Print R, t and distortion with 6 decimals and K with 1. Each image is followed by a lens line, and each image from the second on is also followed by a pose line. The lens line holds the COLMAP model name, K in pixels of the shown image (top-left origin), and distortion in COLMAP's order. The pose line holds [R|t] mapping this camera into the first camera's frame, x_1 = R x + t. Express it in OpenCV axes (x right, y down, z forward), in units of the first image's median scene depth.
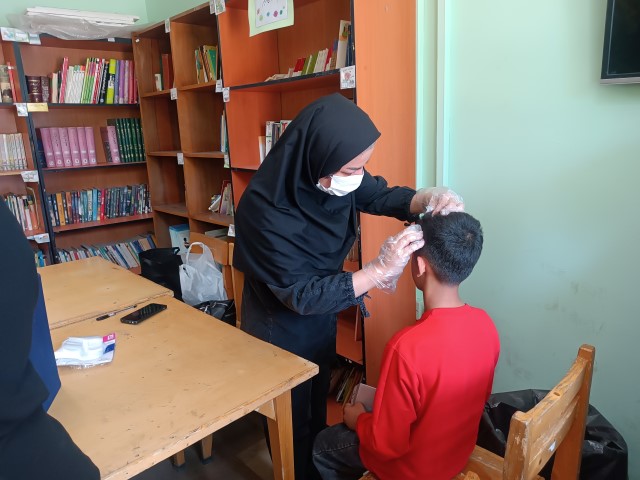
lens RADIAL K [[460.6, 0, 320.0], [0, 460.6, 240.0], [0, 0, 1]] dist [0.007267, -0.005887]
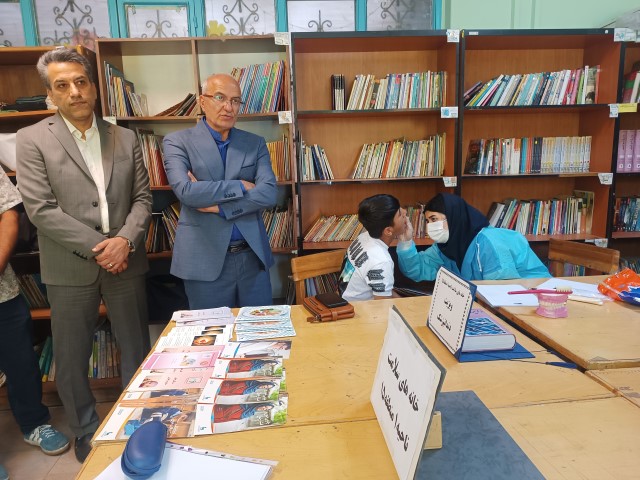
lens RADIAL K [[460.6, 0, 320.0], [0, 460.6, 240.0], [0, 0, 1]] dist [0.007267, -0.005887]
pose [[0.773050, 0.126143, -0.621676, -0.453241], [-0.148444, 0.988791, 0.016044, 0.061152], [0.616732, 0.079881, 0.783110, -0.120589]]
